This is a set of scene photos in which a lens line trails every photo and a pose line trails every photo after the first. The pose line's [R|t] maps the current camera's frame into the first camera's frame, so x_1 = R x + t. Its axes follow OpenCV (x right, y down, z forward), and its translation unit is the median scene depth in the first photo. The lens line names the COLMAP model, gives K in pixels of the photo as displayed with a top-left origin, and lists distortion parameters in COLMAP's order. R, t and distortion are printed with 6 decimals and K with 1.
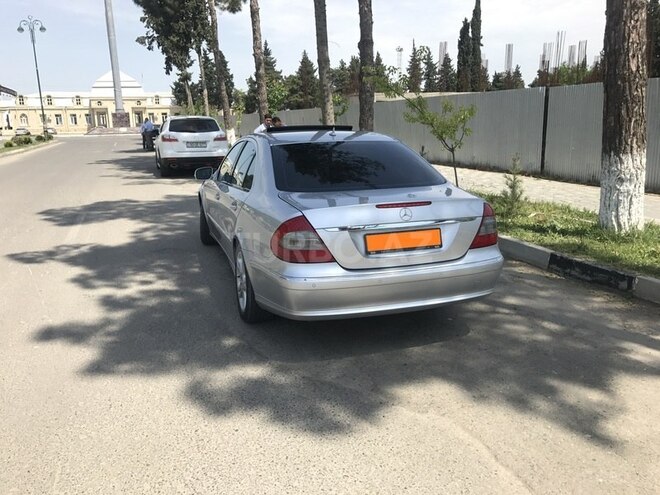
lens RADIAL K [[544.4, 0, 325.8], [0, 544.4, 244.3], [0, 0, 1]] dist [0.011064, -0.000034]
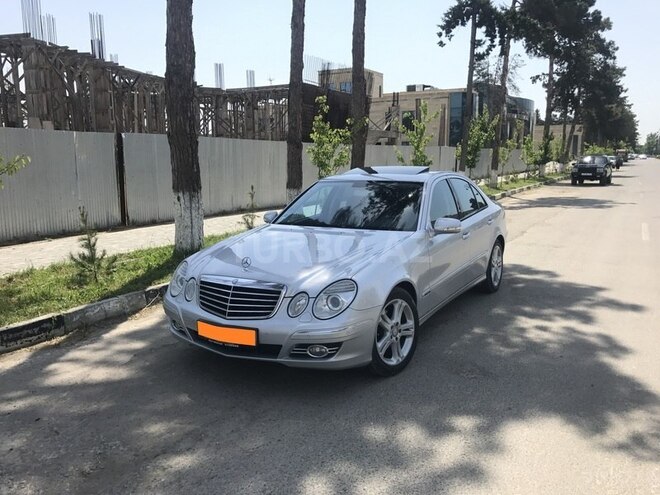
lens RADIAL K [[544.4, 0, 325.8], [0, 544.4, 244.3], [0, 0, 1]] dist [0.011064, -0.000034]
pose [[-0.653109, -0.081498, 0.752866, -0.857934], [0.192989, 0.943451, 0.269546, -0.425574], [-0.732260, 0.321338, -0.600448, 1.965243]]
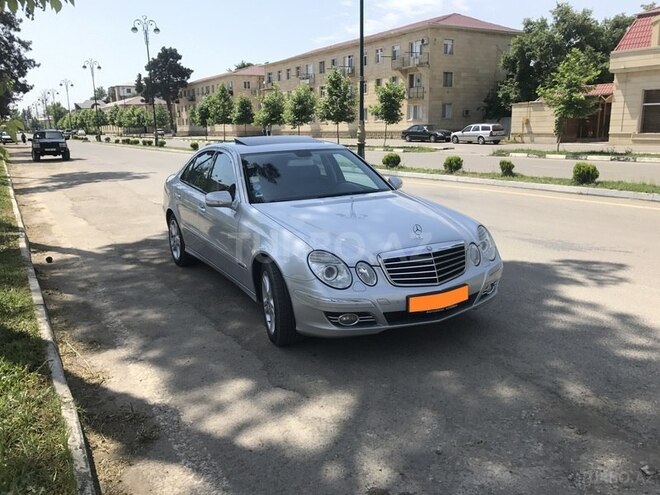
lens RADIAL K [[544.4, 0, 325.8], [0, 544.4, 244.3], [0, 0, 1]] dist [0.011064, -0.000034]
pose [[-0.983185, 0.087654, -0.160197, 0.060716], [0.011773, 0.905867, 0.423399, -0.525495], [0.182230, 0.414394, -0.891667, 2.269674]]
